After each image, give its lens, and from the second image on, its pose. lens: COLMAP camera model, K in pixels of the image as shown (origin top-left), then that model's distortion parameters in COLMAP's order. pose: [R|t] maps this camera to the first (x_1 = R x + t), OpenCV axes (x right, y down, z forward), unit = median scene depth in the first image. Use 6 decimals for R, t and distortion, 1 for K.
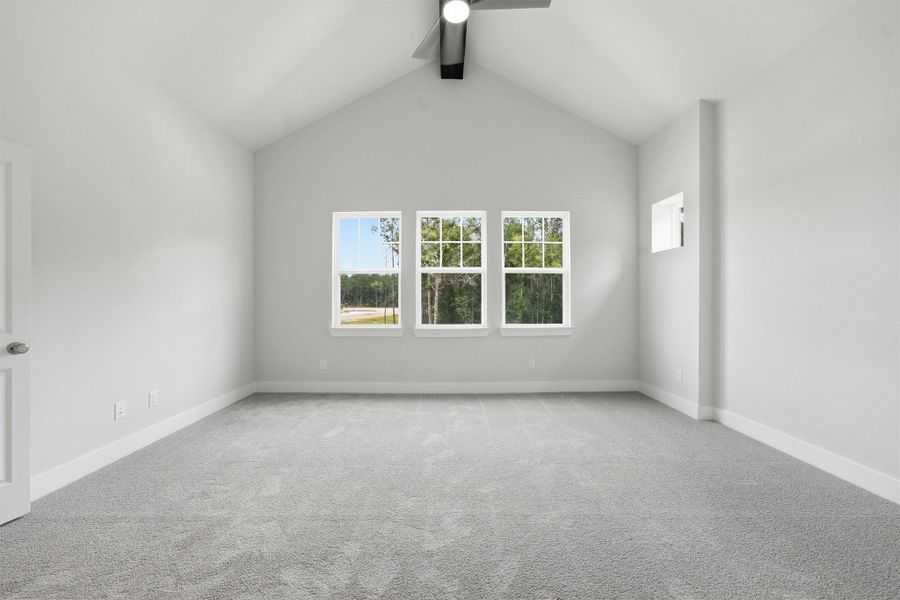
lens RADIAL K [[368.9, 0, 450.0], [0, 368.9, 300.0], [0, 0, 1]] dist [0.000159, 0.000357]
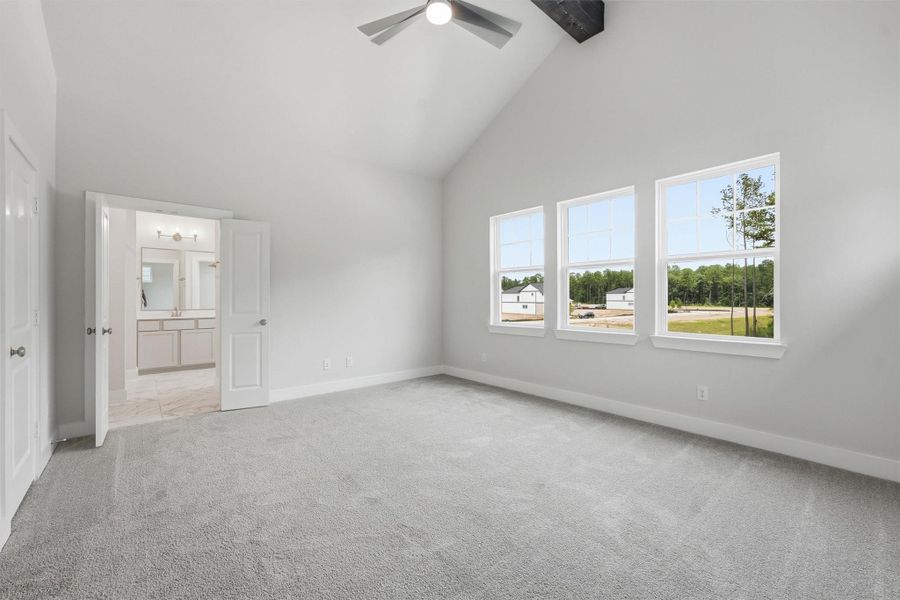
lens RADIAL K [[371.5, 0, 450.0], [0, 371.5, 300.0], [0, 0, 1]] dist [-0.017487, 0.000152]
pose [[0.640051, 0.006045, -0.768308, 0.467352], [-0.000784, 0.999974, 0.007215, -0.002917], [0.768332, -0.004016, 0.640039, 0.221893]]
